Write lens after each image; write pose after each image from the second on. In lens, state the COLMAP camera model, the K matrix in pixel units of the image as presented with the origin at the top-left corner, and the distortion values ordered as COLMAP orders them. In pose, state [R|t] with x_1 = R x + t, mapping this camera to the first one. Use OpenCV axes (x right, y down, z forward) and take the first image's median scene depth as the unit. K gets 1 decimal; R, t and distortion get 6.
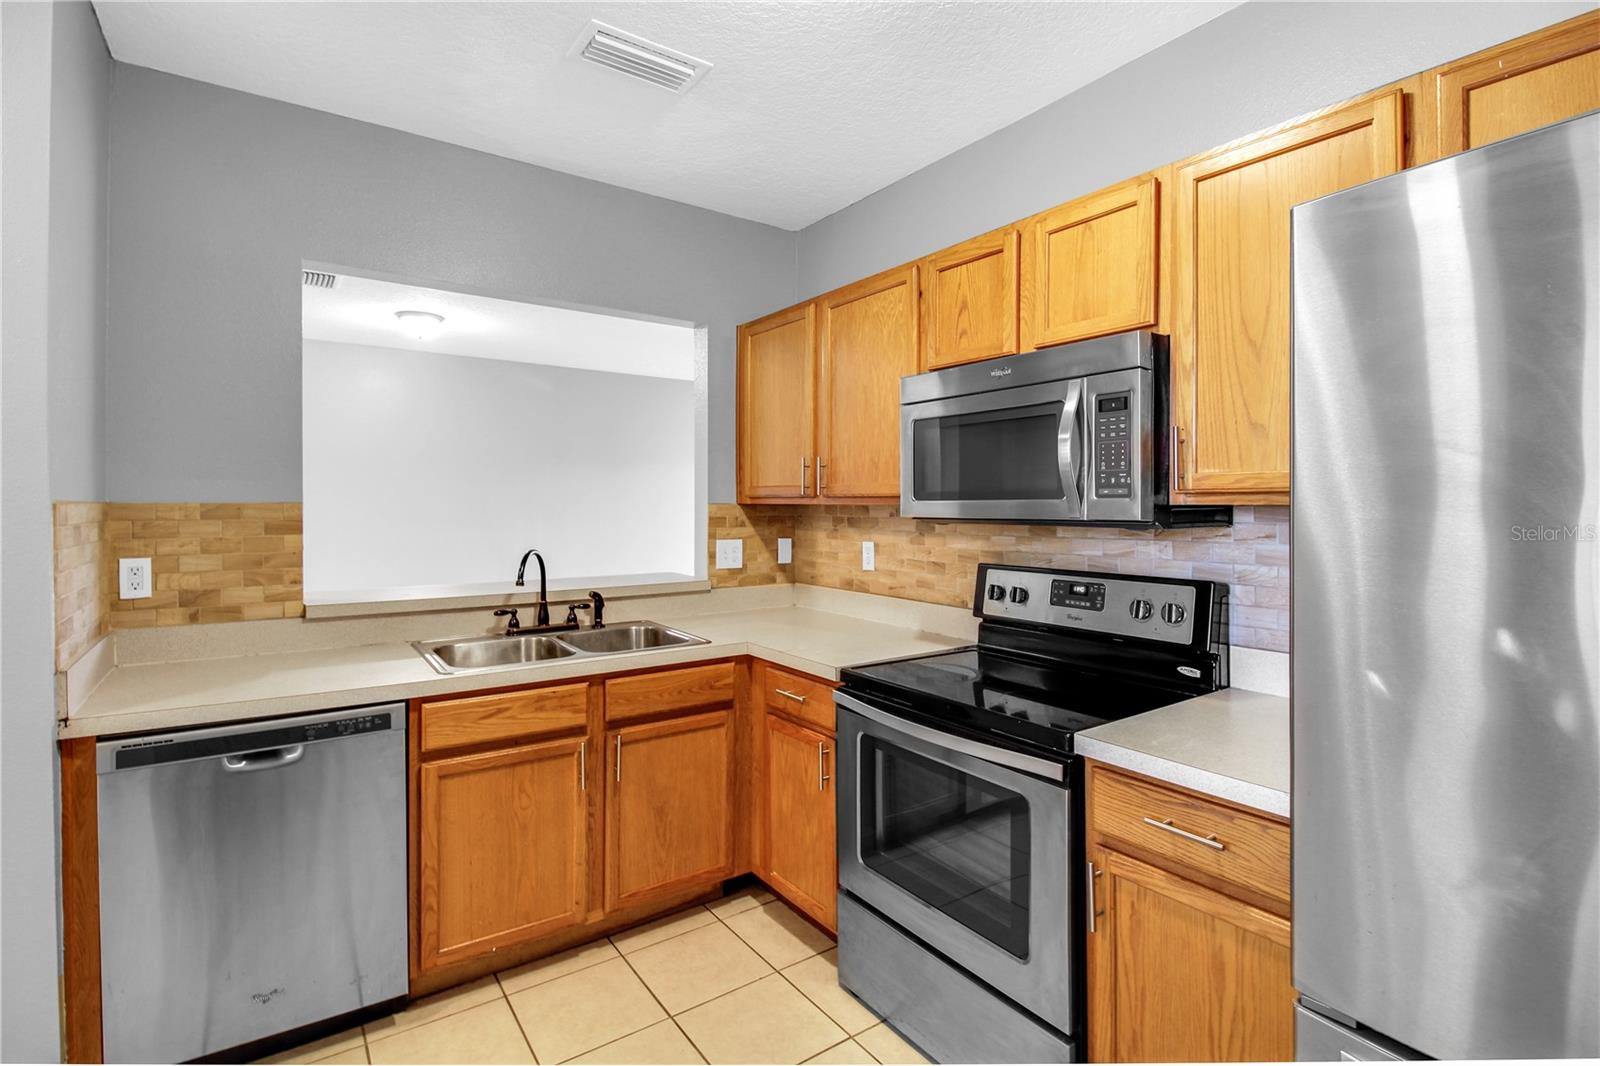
lens RADIAL K [[751.8, 0, 805.8], [0, 751.8, 524.4], [0, 0, 1]] dist [-0.000896, -0.007516]
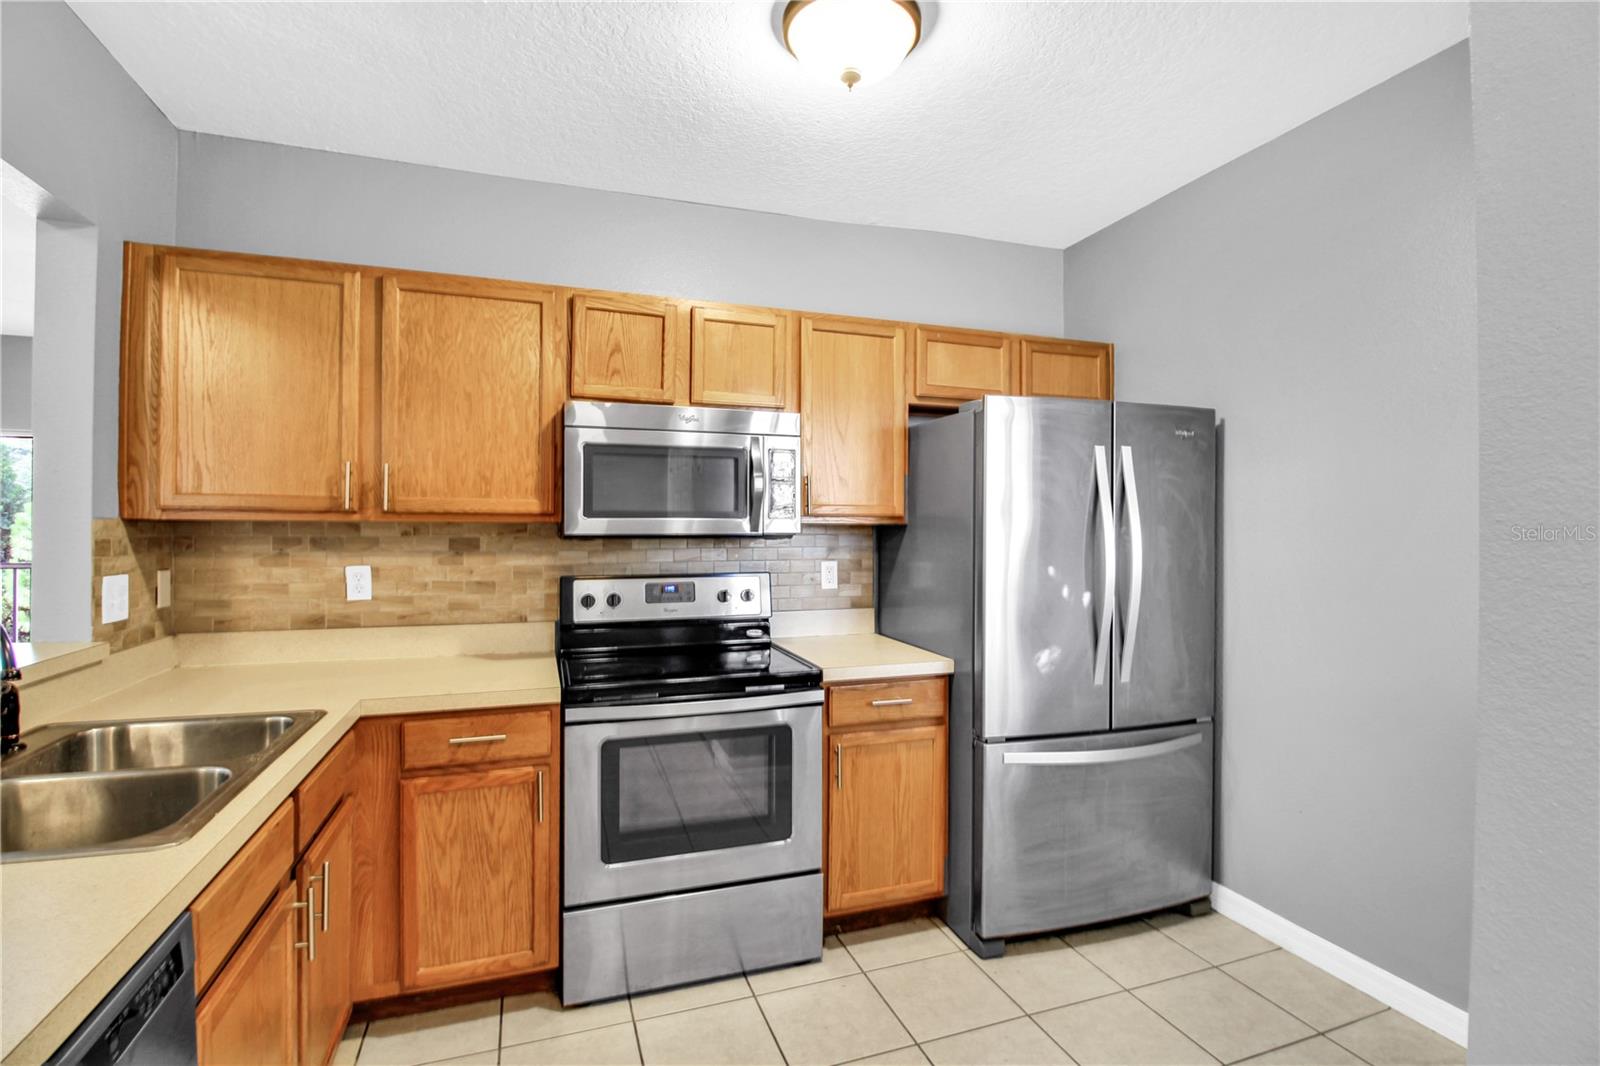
lens RADIAL K [[751.8, 0, 824.5], [0, 751.8, 530.1], [0, 0, 1]] dist [-0.000896, -0.007516]
pose [[0.258494, -0.006151, 0.965993, -0.695986], [0.020078, 0.999798, 0.000993, -0.008528], [-0.965804, 0.019138, 0.258565, 0.343090]]
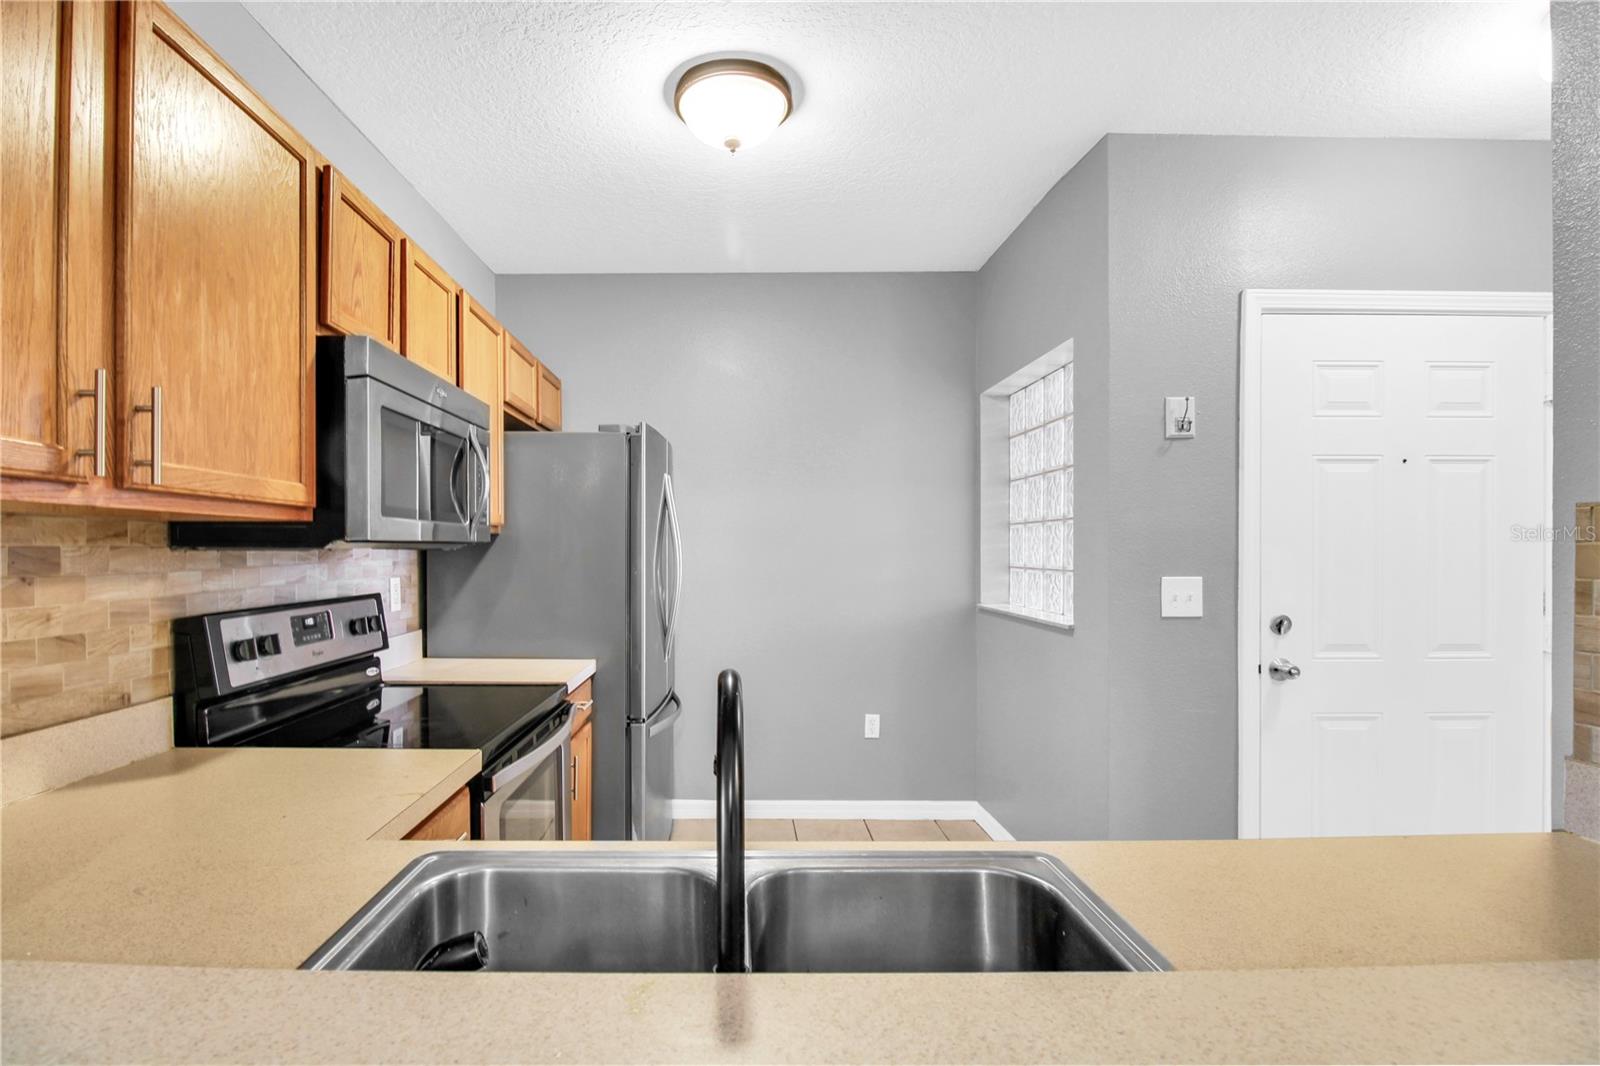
lens RADIAL K [[740.1, 0, 713.3], [0, 740.1, 549.1], [0, 0, 1]] dist [-0.043454, -0.001055]
pose [[-0.796966, -0.001758, 0.604022, -0.464333], [0.012778, 0.999723, 0.019770, -0.009549], [-0.603890, 0.023474, -0.796722, 1.190895]]
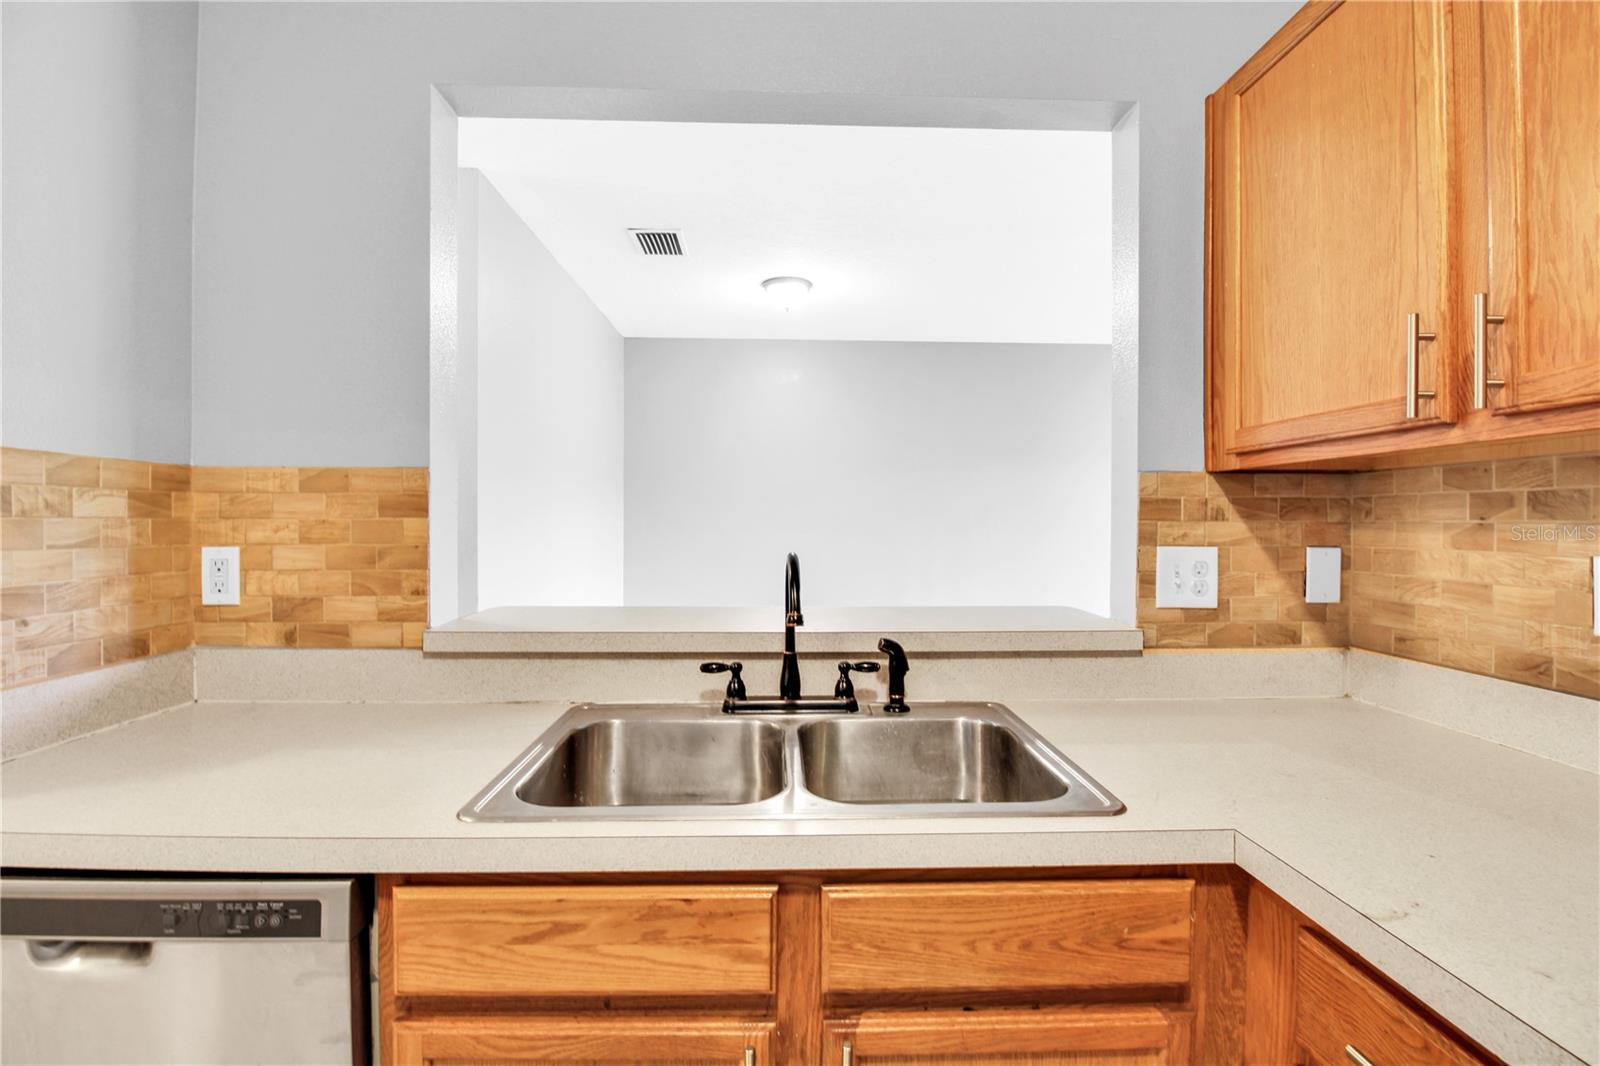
lens RADIAL K [[751.8, 0, 802.0], [0, 751.8, 525.3], [0, 0, 1]] dist [-0.000896, -0.007516]
pose [[0.833563, 0.001929, -0.552421, -0.053487], [-0.015809, 0.999668, -0.020363, 0.025548], [0.552199, 0.025707, 0.833316, 0.594236]]
